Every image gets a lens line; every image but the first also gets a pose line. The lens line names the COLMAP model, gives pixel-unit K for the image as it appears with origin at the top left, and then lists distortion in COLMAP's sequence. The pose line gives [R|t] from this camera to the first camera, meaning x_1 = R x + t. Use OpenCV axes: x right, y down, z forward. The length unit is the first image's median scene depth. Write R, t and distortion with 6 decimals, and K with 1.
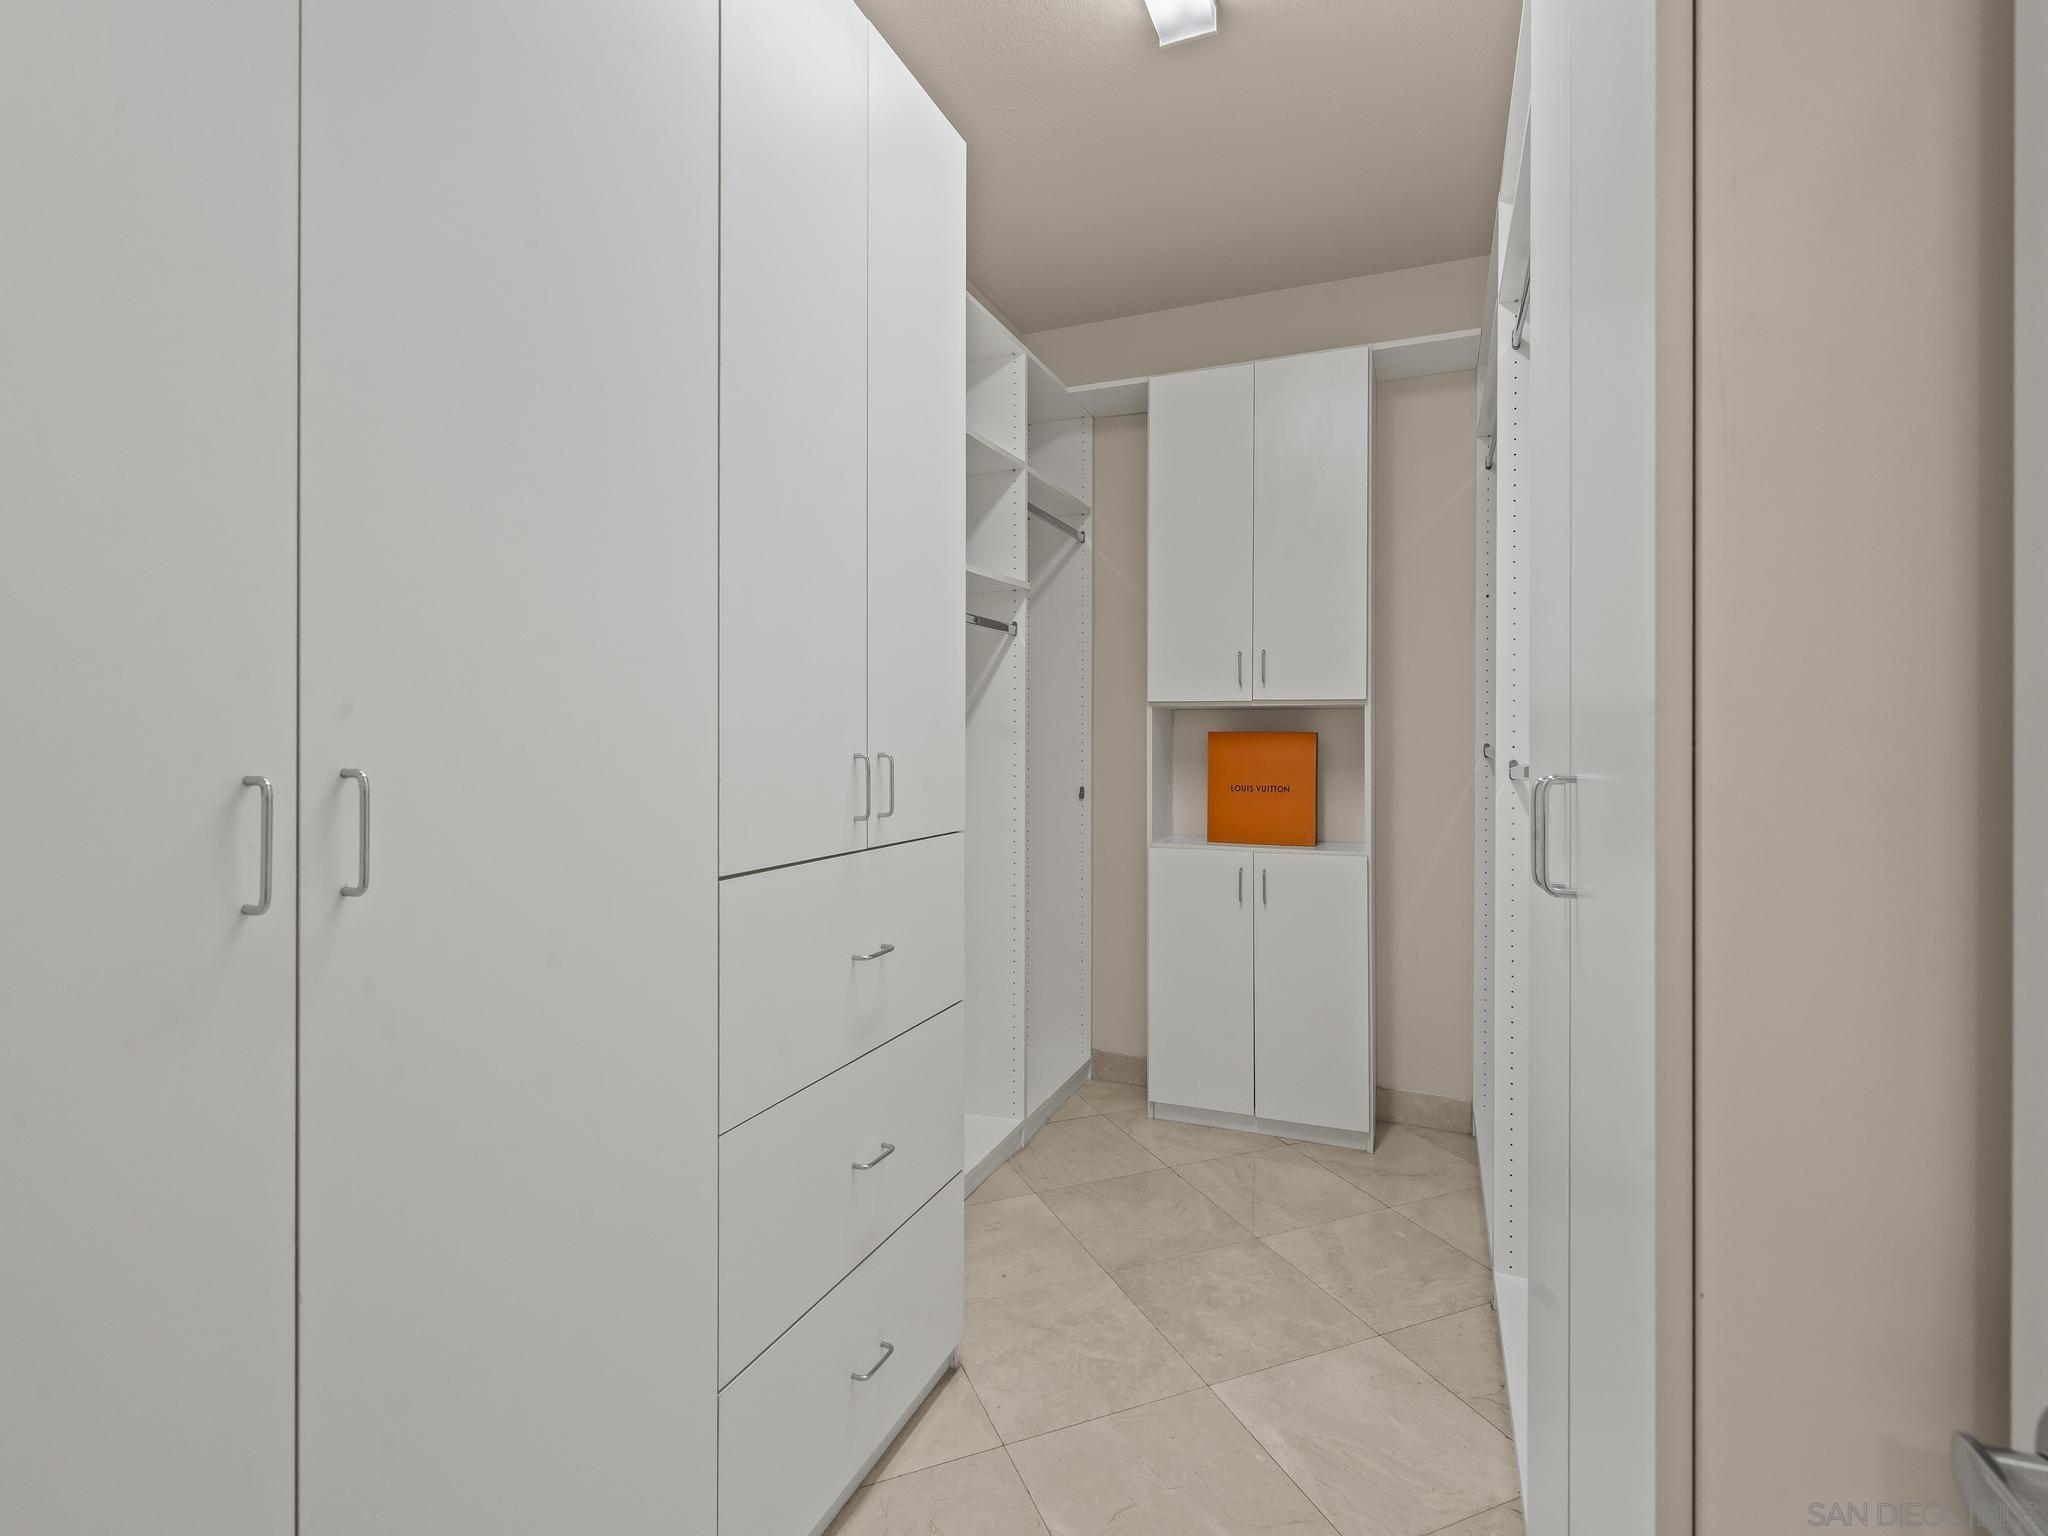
lens RADIAL K [[977.4, 0, 1017.2], [0, 977.4, 735.1], [0, 0, 1]] dist [0.000344, -0.000126]
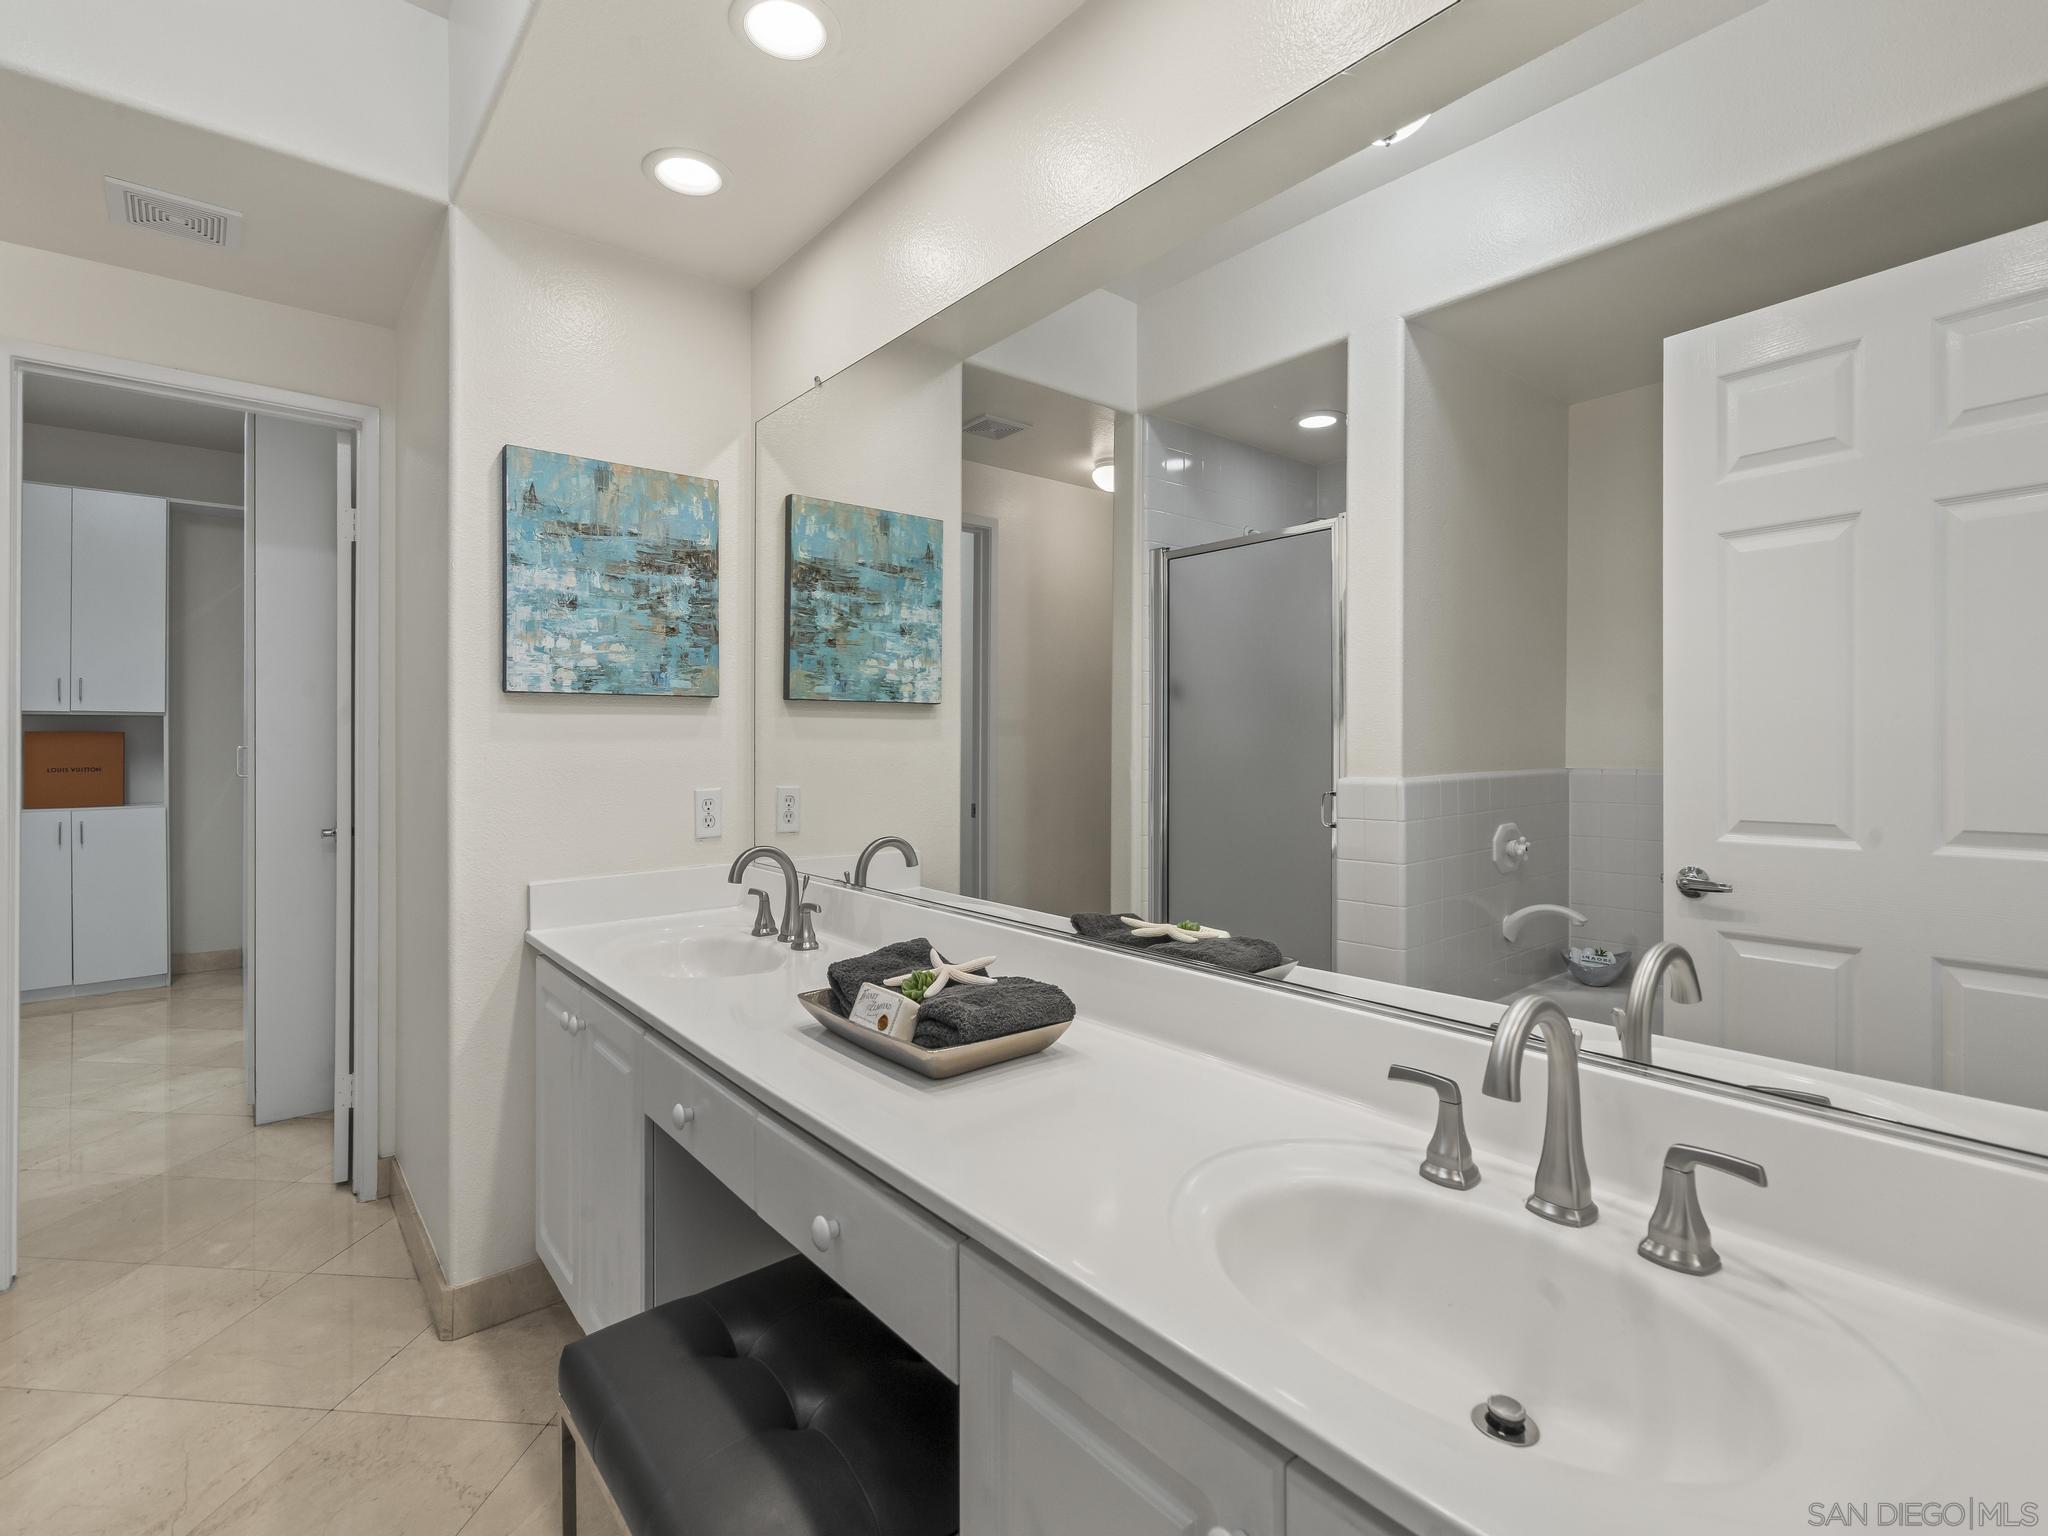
lens RADIAL K [[977.4, 0, 1017.2], [0, 977.4, 735.1], [0, 0, 1]] dist [0.000344, -0.000126]
pose [[0.483530, -0.001616, 0.875326, -0.373414], [-0.006520, 0.999964, 0.005448, -0.015893], [-0.875304, -0.008341, 0.483502, -1.007590]]
